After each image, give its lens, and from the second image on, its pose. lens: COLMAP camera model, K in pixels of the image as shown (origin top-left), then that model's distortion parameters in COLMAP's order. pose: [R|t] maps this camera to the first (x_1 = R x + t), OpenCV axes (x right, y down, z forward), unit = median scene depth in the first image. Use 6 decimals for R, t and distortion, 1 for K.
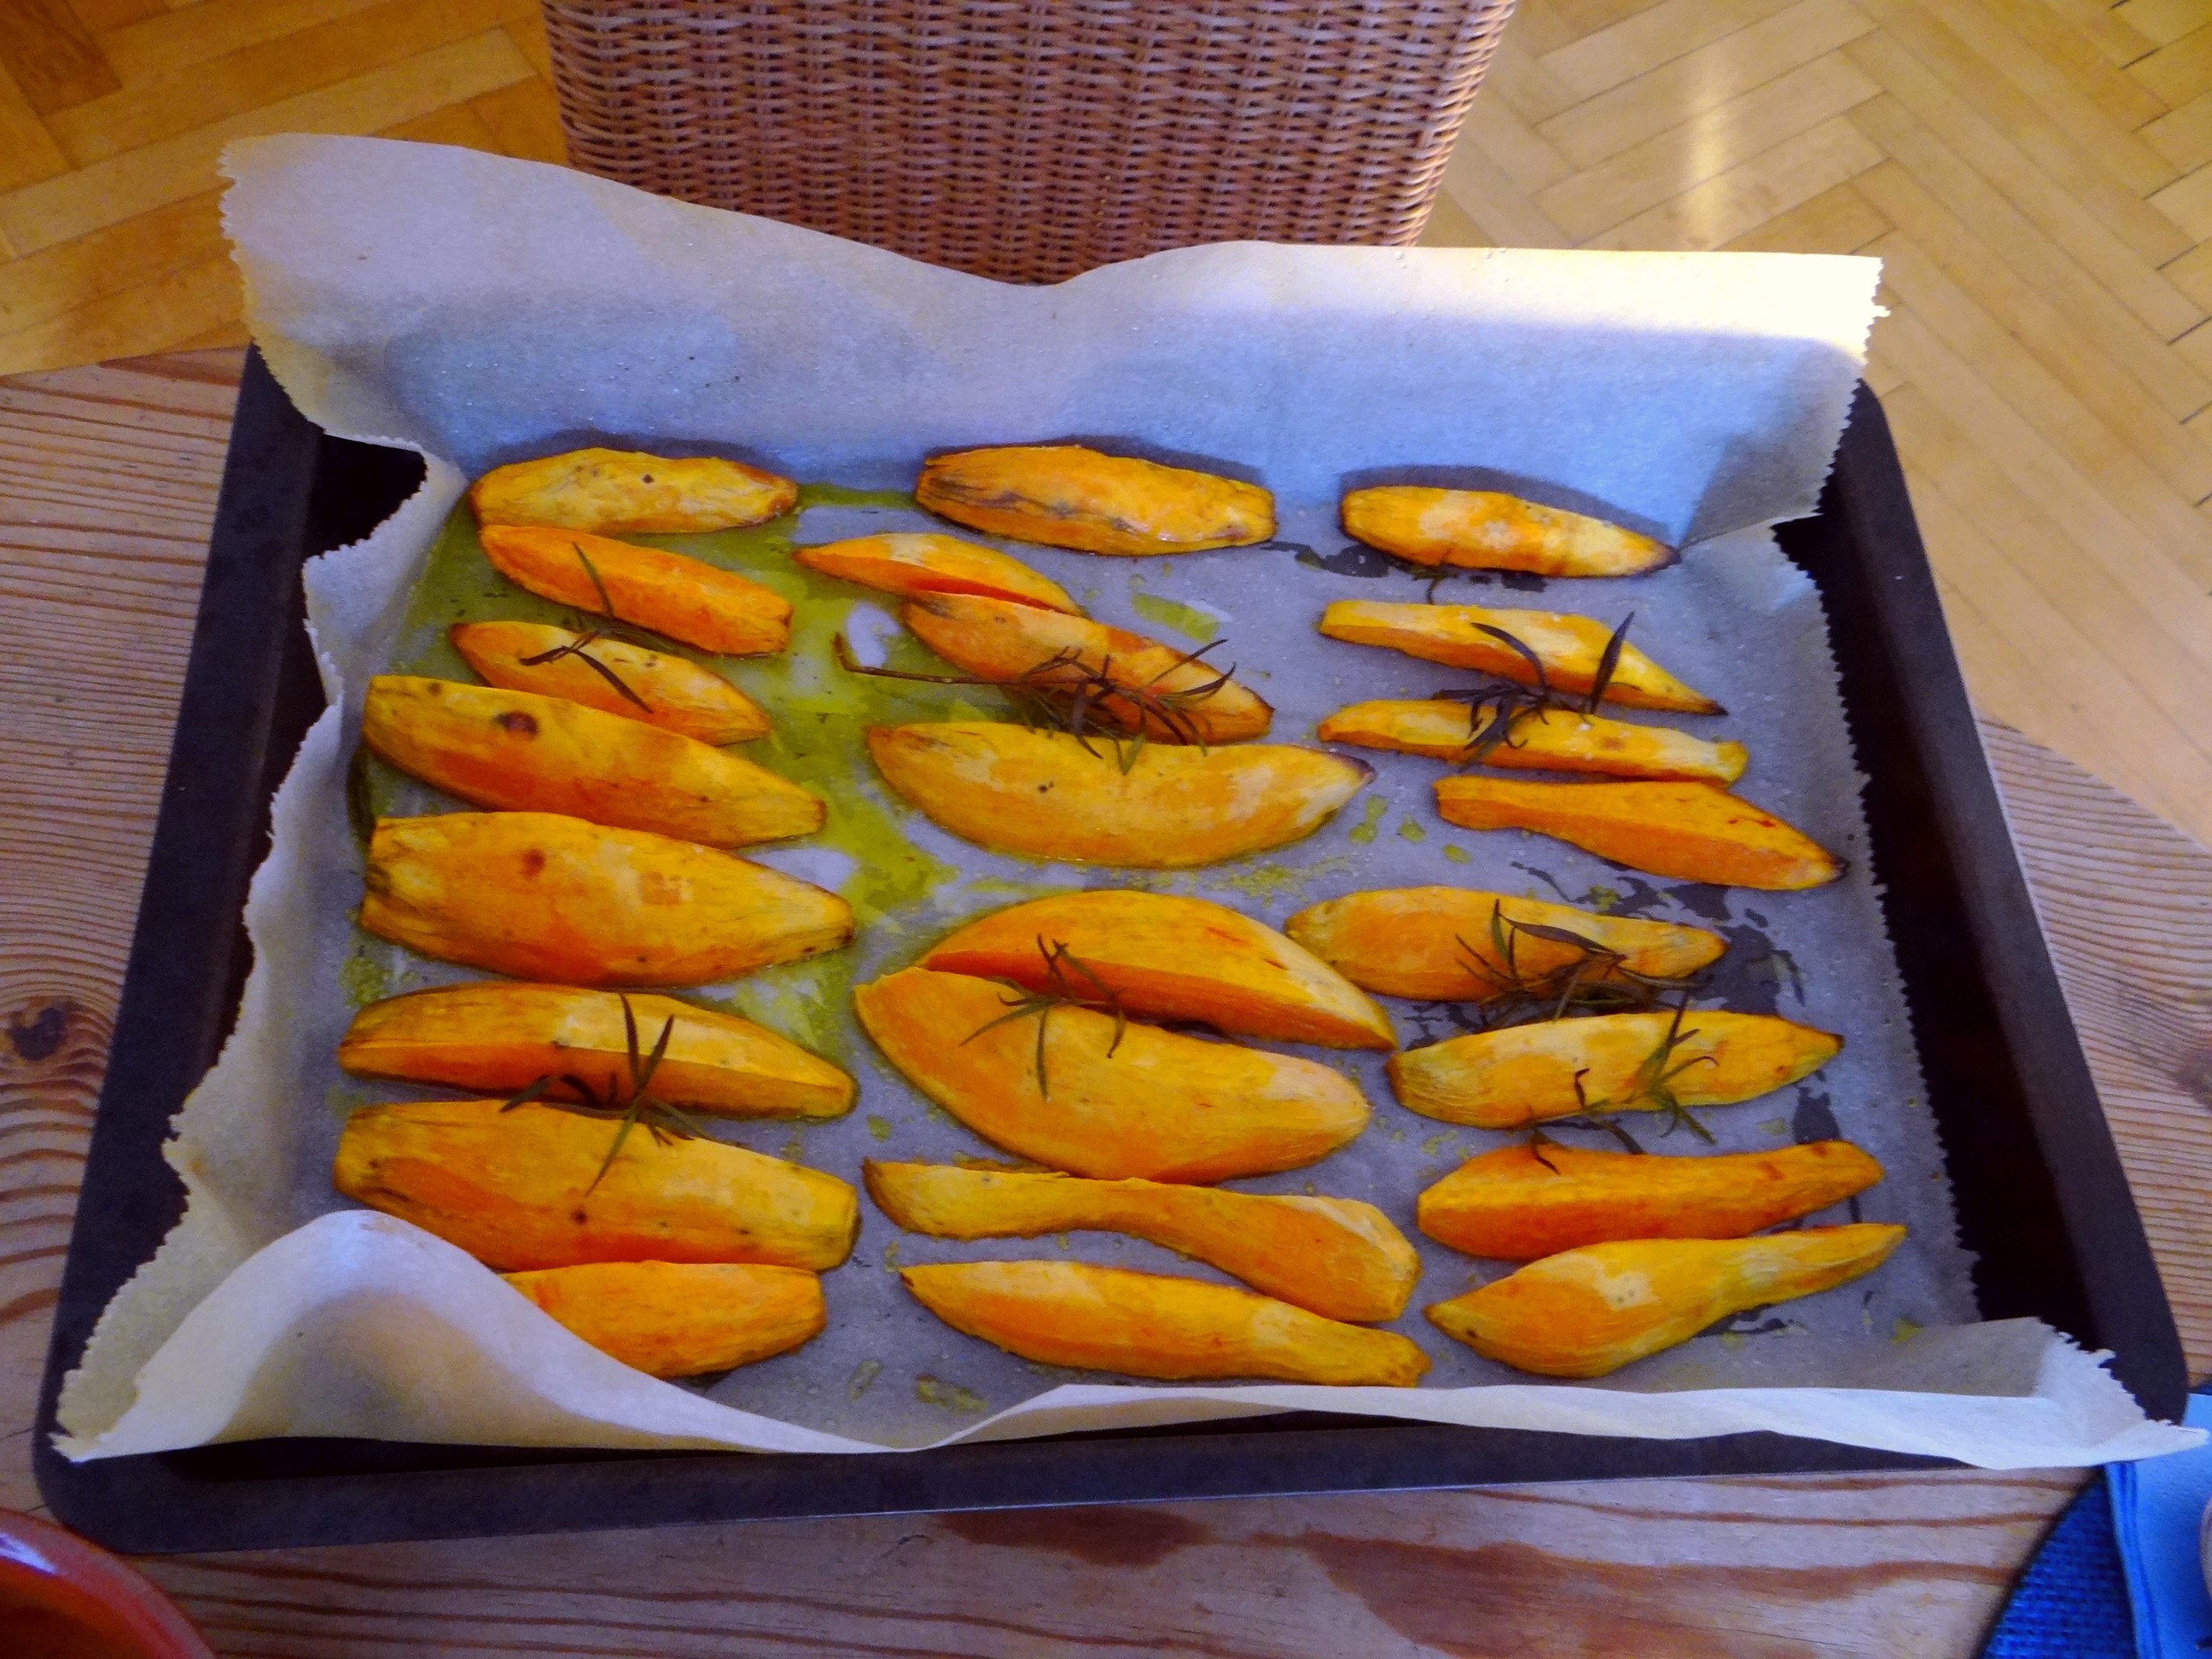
lens RADIAL K [[1724.4, 0, 1106.4], [0, 1724.4, 832.3], [0, 0, 1]] dist [-0.004840, -0.000960]
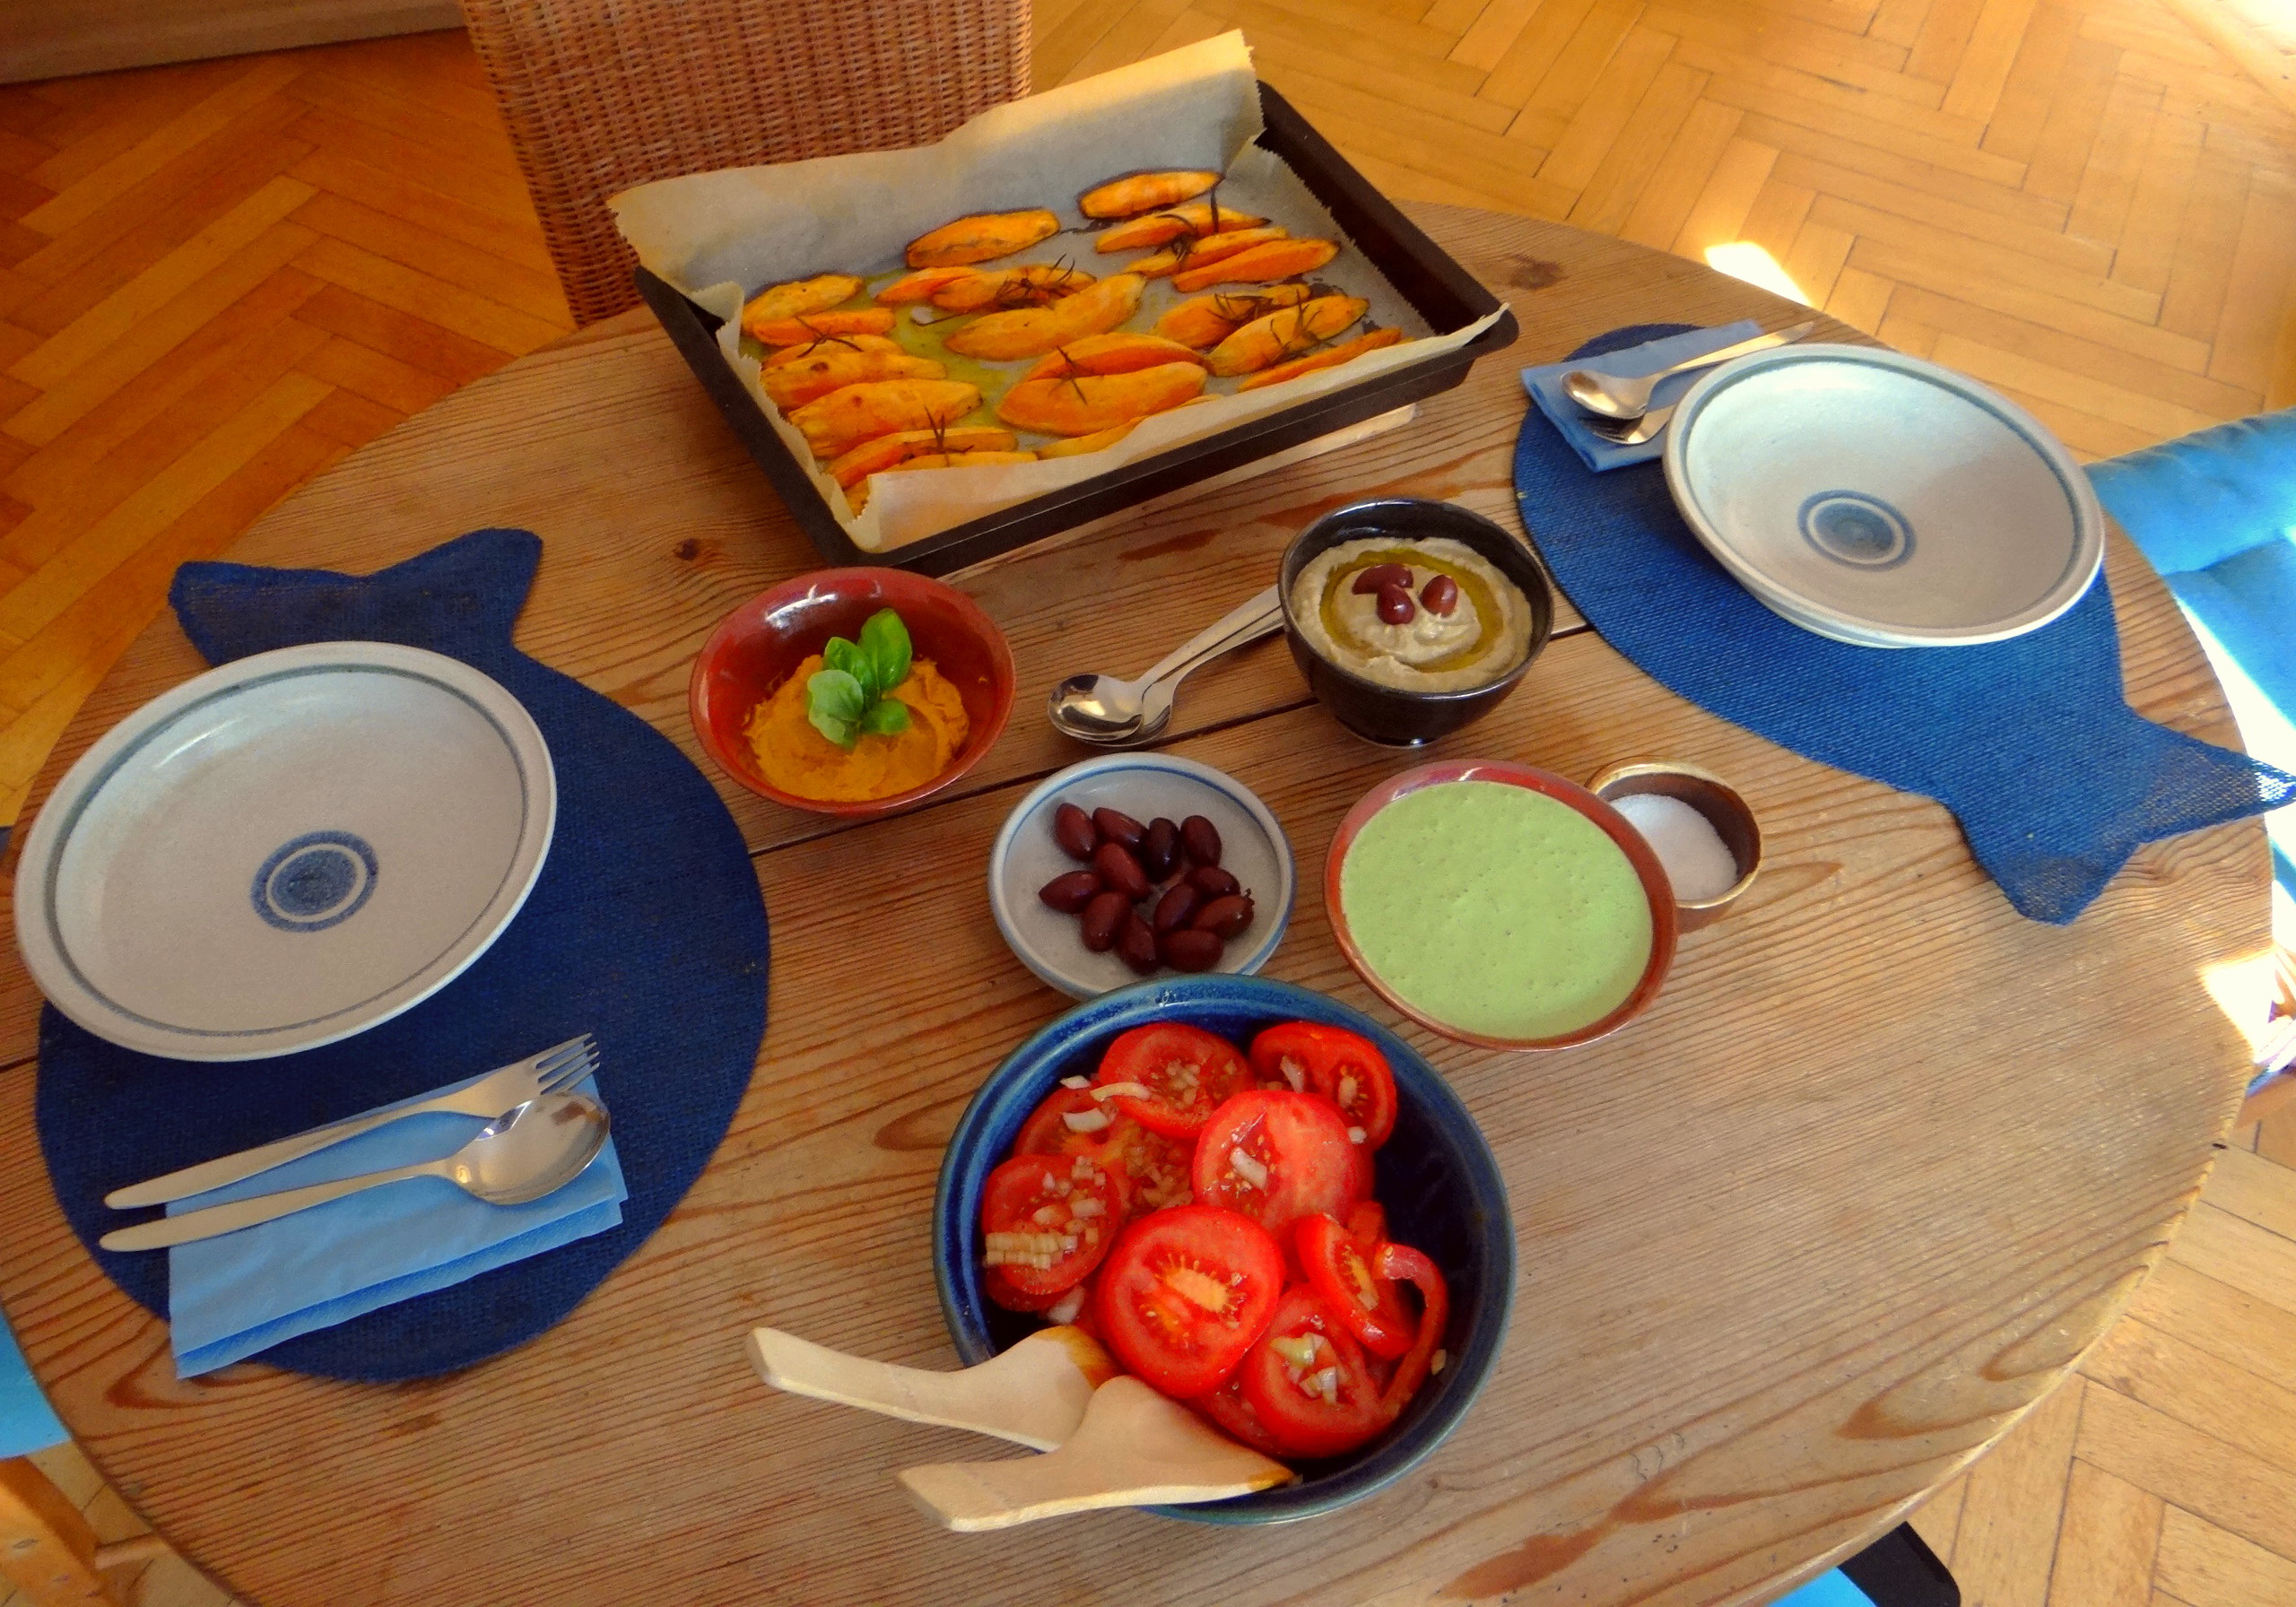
lens RADIAL K [[1983.6, 0, 1147.6], [0, 1983.6, 801.7], [0, 0, 1]] dist [-0.015480, -0.008165]
pose [[0.888681, -0.411061, 0.203162, -0.668404], [0.439991, 0.889186, -0.125526, 0.915597], [-0.129050, 0.200942, 0.971066, -1.445532]]
